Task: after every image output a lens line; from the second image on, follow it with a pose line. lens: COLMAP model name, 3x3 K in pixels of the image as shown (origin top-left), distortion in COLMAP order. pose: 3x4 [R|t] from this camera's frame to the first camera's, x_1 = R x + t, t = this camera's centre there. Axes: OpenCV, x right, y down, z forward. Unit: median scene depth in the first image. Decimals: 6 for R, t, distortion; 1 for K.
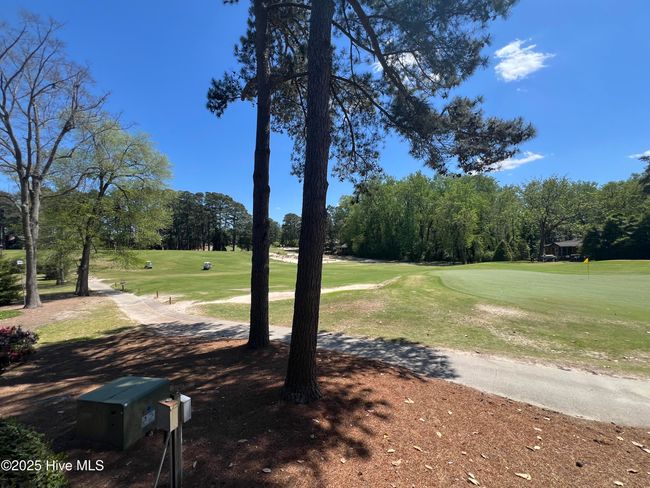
lens RADIAL K [[261.7, 0, 325.0], [0, 261.7, 244.0], [0, 0, 1]] dist [0.001099, 0.000062]
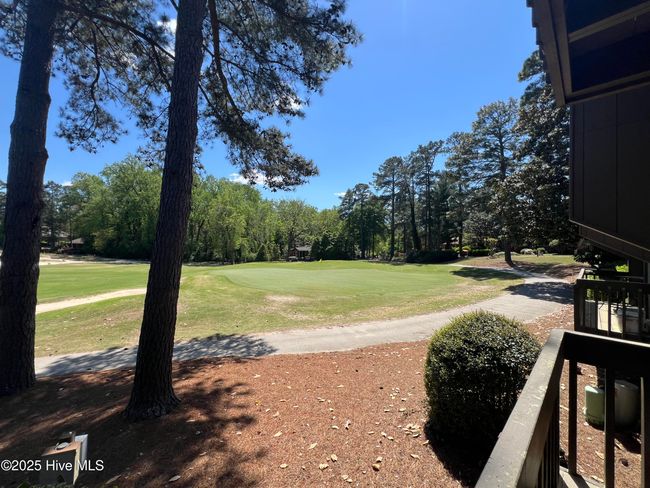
lens RADIAL K [[261.7, 0, 325.0], [0, 261.7, 244.0], [0, 0, 1]] dist [0.001099, 0.000062]
pose [[0.660278, 0.047278, 0.749531, -0.163375], [-0.044858, 0.998717, -0.023479, 0.005767], [-0.749680, -0.018120, 0.661552, -0.004198]]
